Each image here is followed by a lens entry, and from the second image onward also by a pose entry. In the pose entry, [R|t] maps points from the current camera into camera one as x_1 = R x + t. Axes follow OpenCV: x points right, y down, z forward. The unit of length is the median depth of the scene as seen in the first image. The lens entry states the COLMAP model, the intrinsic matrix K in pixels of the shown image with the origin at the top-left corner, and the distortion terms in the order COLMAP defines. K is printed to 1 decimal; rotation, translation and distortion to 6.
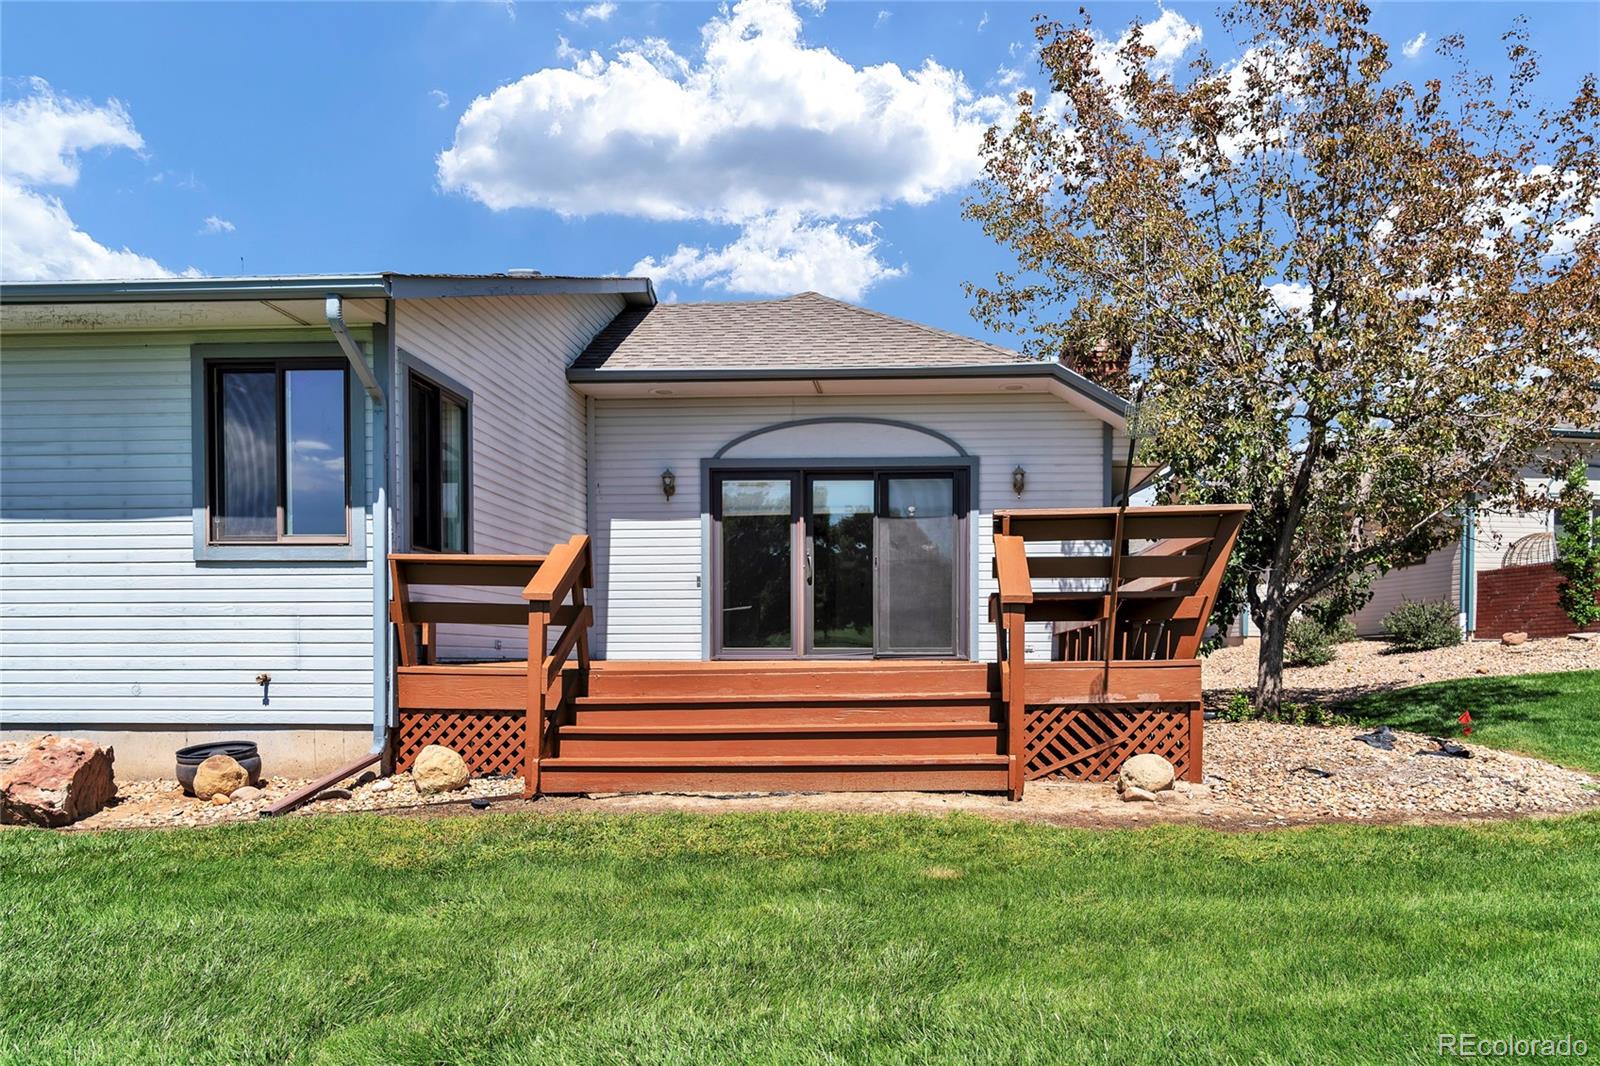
lens RADIAL K [[1118.7, 0, 835.5], [0, 1118.7, 631.1], [0, 0, 1]] dist [-0.003456, 0.001179]
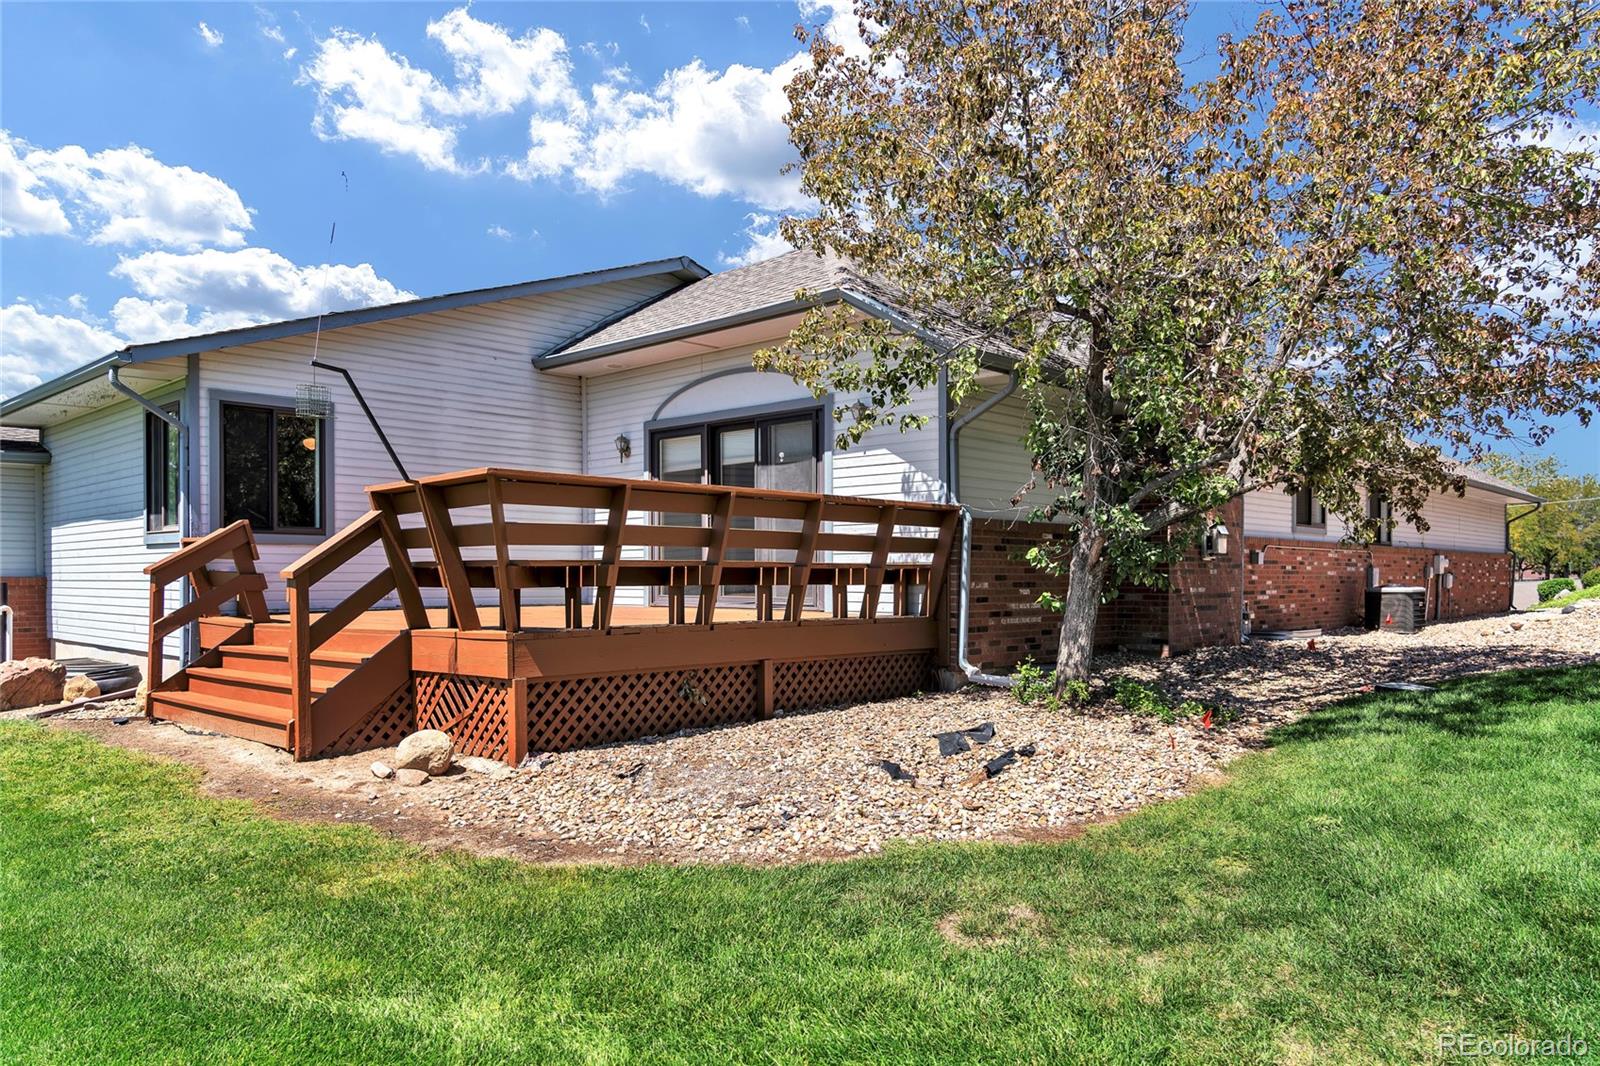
lens RADIAL K [[1115.9, 0, 821.5], [0, 1115.9, 523.5], [0, 0, 1]] dist [-0.027439, 0.015127]
pose [[0.771601, -0.030506, -0.635375, 0.711803], [0.016783, 0.999478, -0.027607, -0.022790], [0.635886, 0.010638, 0.771710, 0.278299]]
